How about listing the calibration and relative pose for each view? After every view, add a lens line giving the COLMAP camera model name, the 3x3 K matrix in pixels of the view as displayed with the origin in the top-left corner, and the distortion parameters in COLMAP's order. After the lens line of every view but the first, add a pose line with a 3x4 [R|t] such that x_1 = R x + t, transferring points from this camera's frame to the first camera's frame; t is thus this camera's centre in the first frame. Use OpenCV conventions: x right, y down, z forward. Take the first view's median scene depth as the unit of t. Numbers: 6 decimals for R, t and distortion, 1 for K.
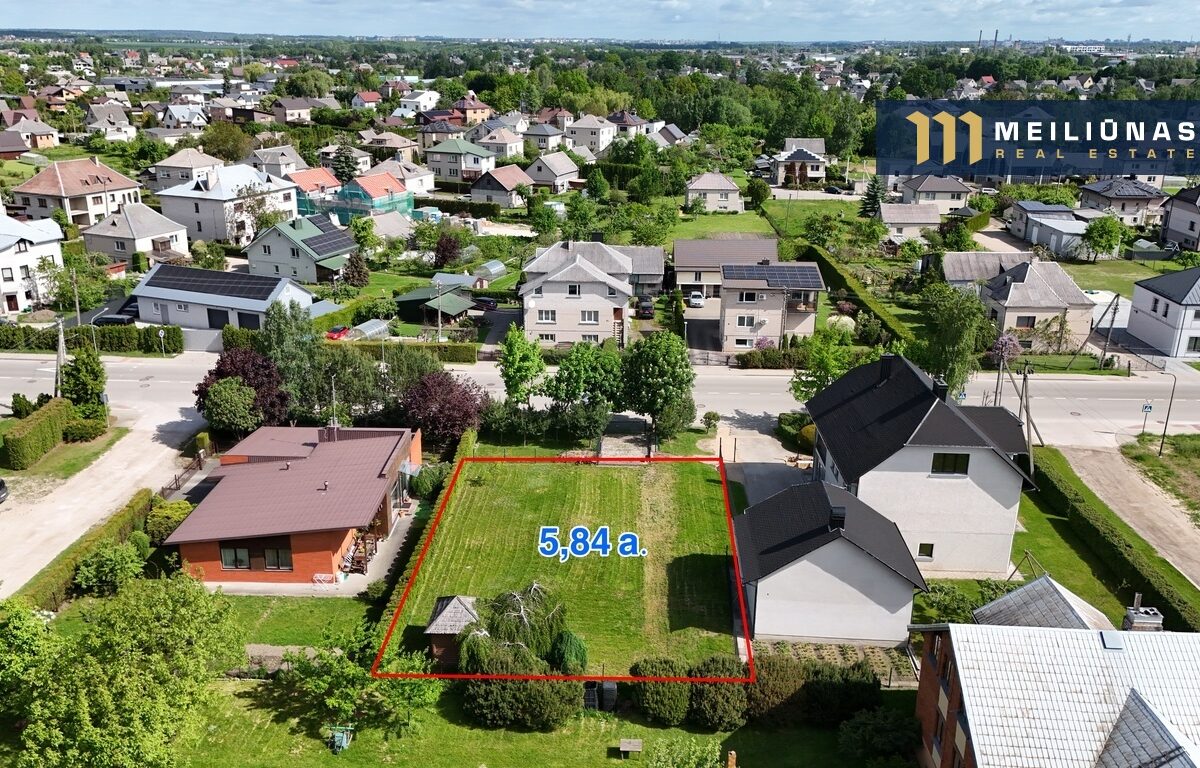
lens RADIAL K [[1008.2, 0, 592.3], [0, 1008.2, 390.1], [0, 0, 1]] dist [0.072605, -0.081916]
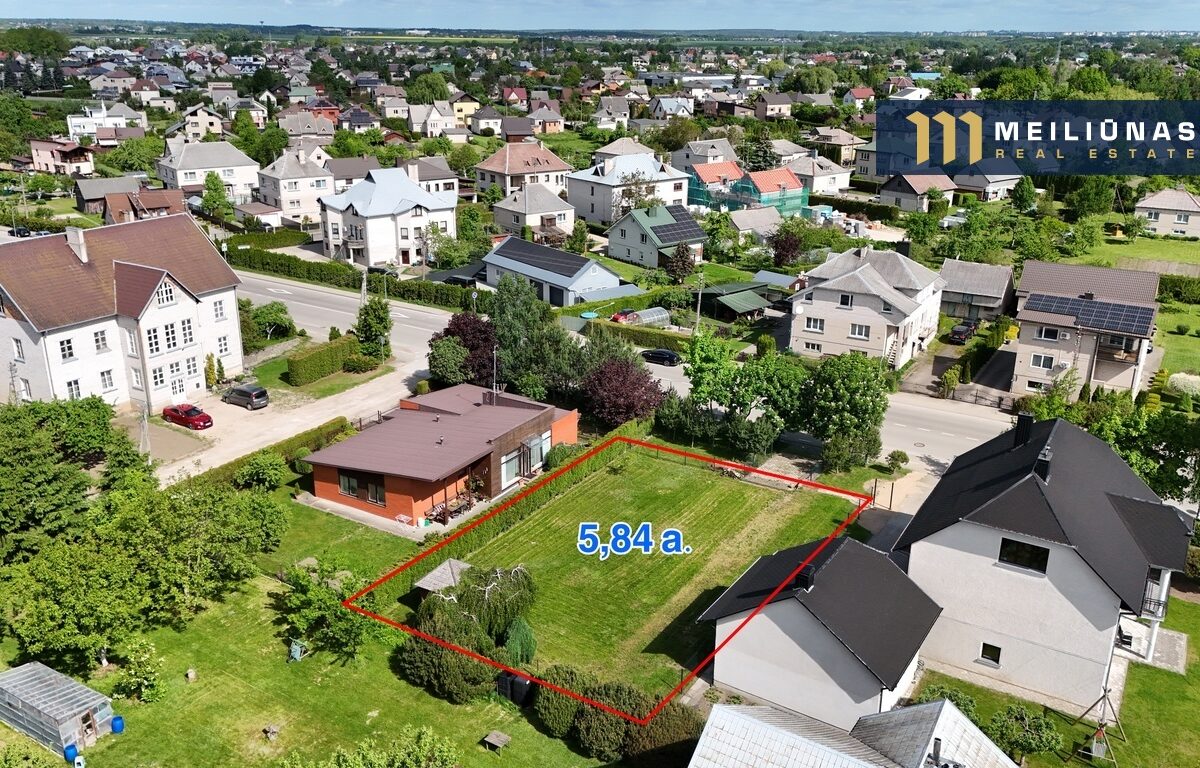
lens RADIAL K [[1008.2, 0, 589.0], [0, 1008.2, 383.2], [0, 0, 1]] dist [0.072605, -0.081916]
pose [[0.863995, 0.160299, -0.477301, 0.228279], [-0.161608, 0.986098, 0.038638, -0.020837], [0.476860, 0.043752, 0.877890, 0.063082]]
